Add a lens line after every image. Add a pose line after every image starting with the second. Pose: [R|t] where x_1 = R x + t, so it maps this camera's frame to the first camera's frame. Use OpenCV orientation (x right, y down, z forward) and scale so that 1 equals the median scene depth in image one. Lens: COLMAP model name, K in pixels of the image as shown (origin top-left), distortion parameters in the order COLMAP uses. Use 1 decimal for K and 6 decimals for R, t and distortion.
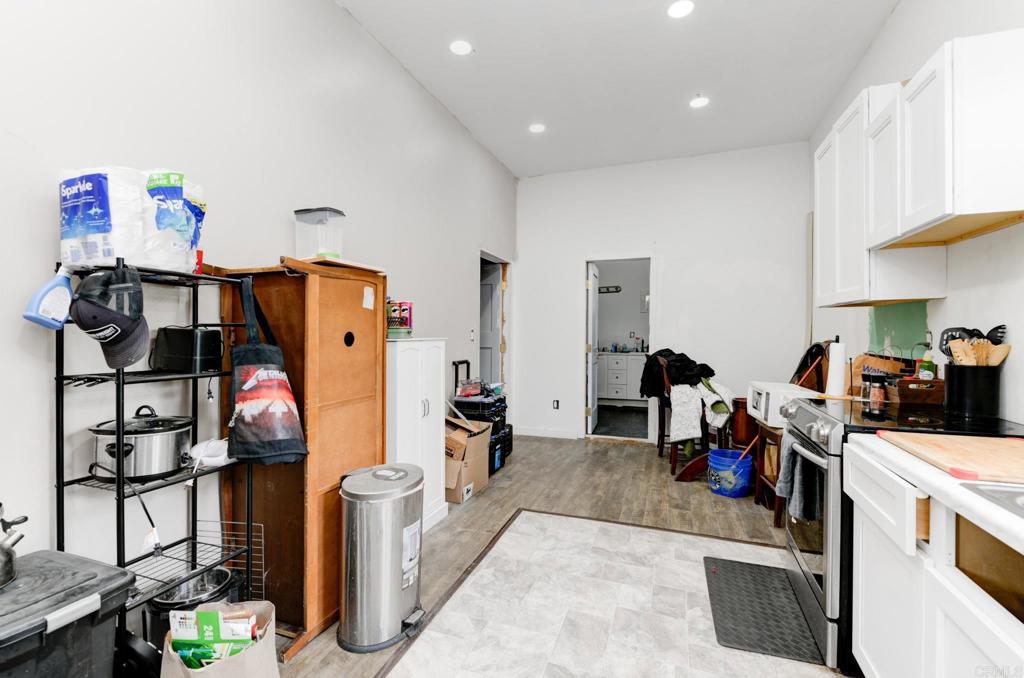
lens RADIAL K [[473.9, 0, 509.3], [0, 473.9, 335.4], [0, 0, 1]] dist [0.008885, -0.013027]
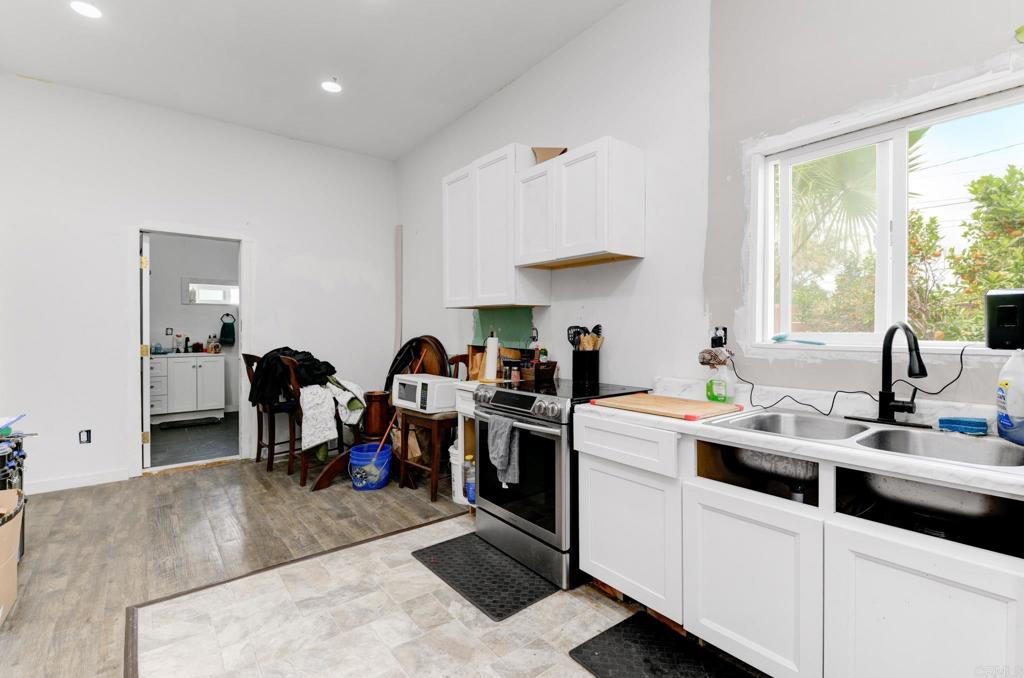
lens RADIAL K [[453.5, 0, 511.7], [0, 453.5, 334.5], [0, 0, 1]] dist [0.011812, -0.010623]
pose [[0.507424, -0.010838, 0.861628, -0.235798], [0.004192, 0.999940, 0.010109, -0.002665], [-0.861686, -0.001517, 0.507439, 0.257672]]
